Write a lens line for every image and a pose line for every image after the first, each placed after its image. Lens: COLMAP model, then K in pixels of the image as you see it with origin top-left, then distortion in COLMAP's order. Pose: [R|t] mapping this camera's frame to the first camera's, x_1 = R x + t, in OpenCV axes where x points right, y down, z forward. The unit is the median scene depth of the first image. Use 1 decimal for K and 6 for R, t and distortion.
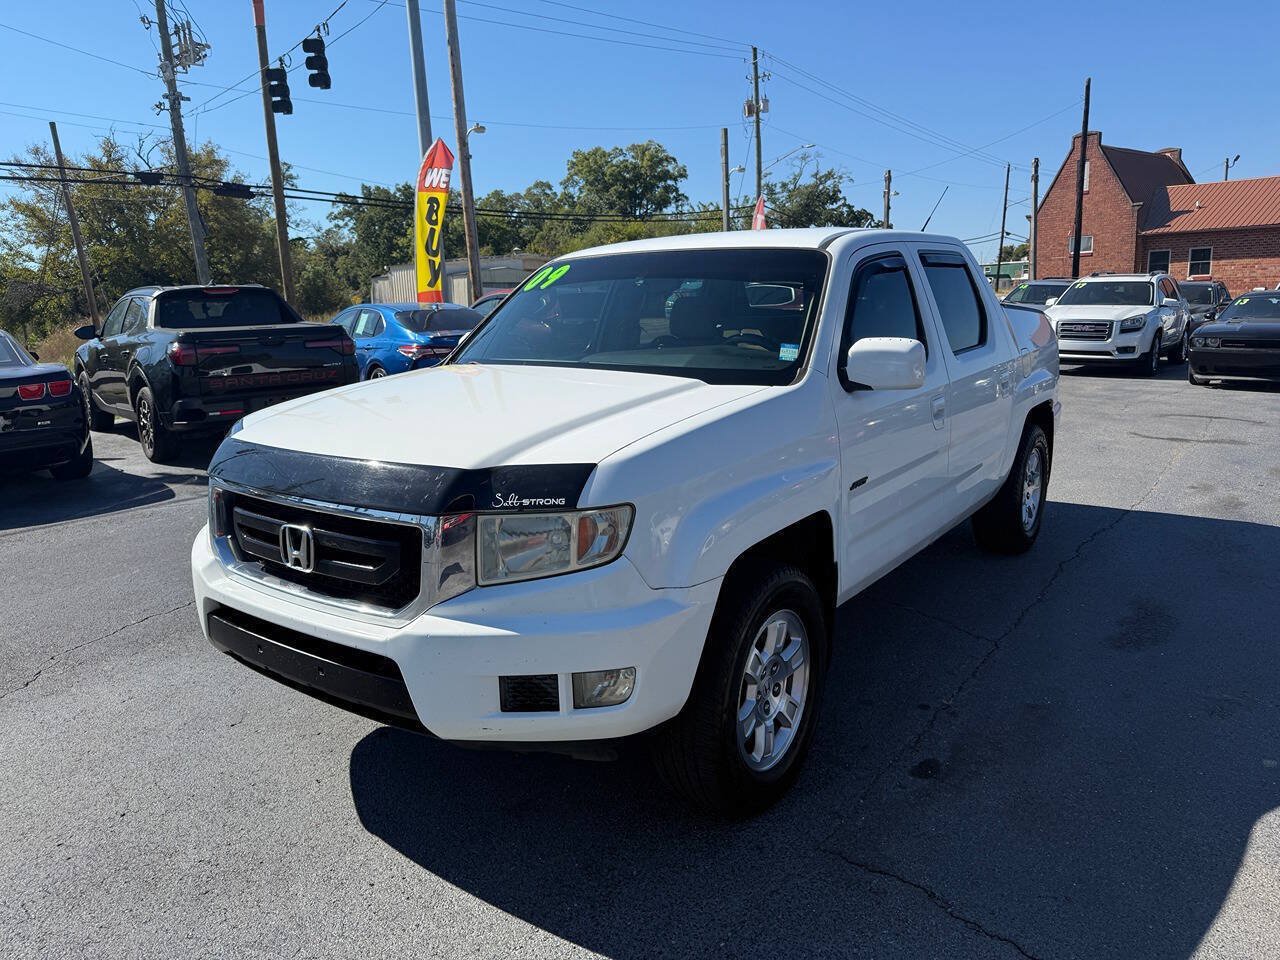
lens RADIAL K [[906.6, 0, 642.5], [0, 906.6, 482.6], [0, 0, 1]] dist [0.053260, -0.070450]
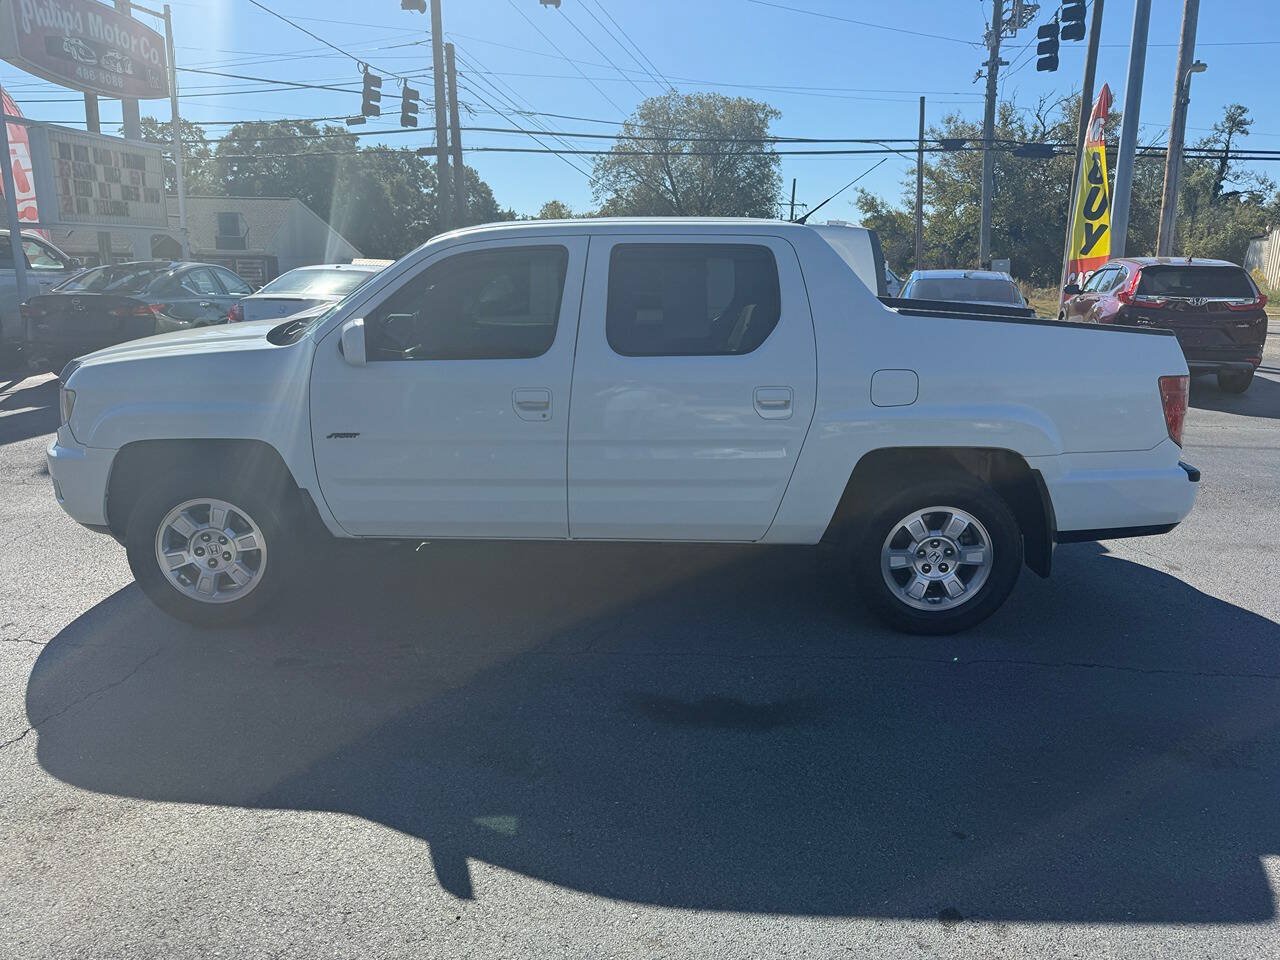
lens RADIAL K [[921.8, 0, 640.0], [0, 921.8, 480.0], [0, 0, 1]] dist [0.003019, -0.000997]
pose [[0.591902, 0.222690, -0.774637, 0.254139], [-0.191456, 0.972414, 0.133254, -0.032737], [0.782941, 0.069435, 0.618208, 0.099036]]
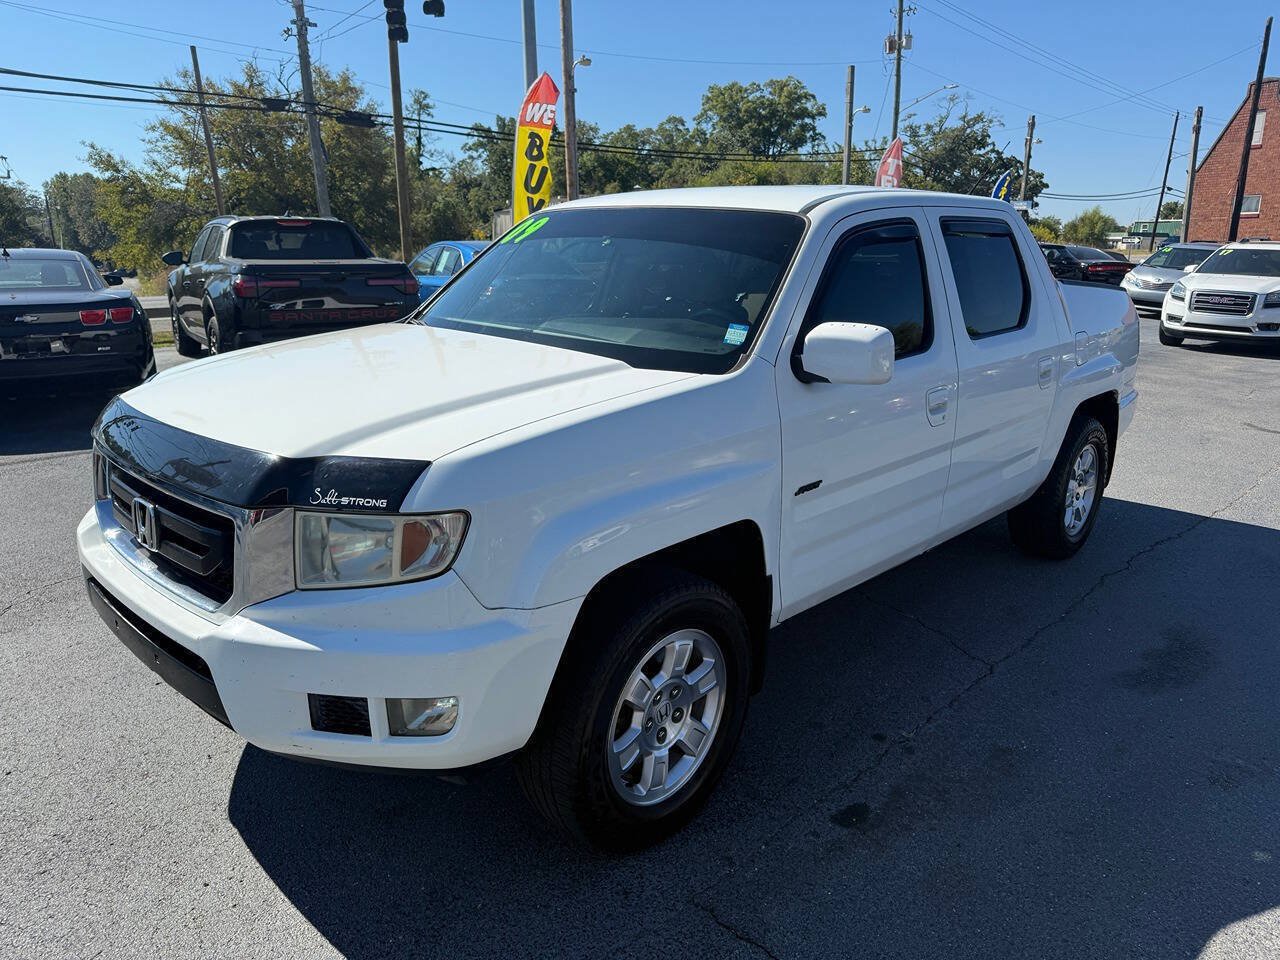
lens RADIAL K [[914.7, 0, 653.8], [0, 914.7, 481.9], [0, 0, 1]] dist [0.008474, -0.005414]
pose [[0.991258, 0.071756, -0.110718, 0.032893], [-0.065020, 0.995875, 0.063294, -0.009004], [0.114803, -0.055542, 0.991834, 0.018887]]
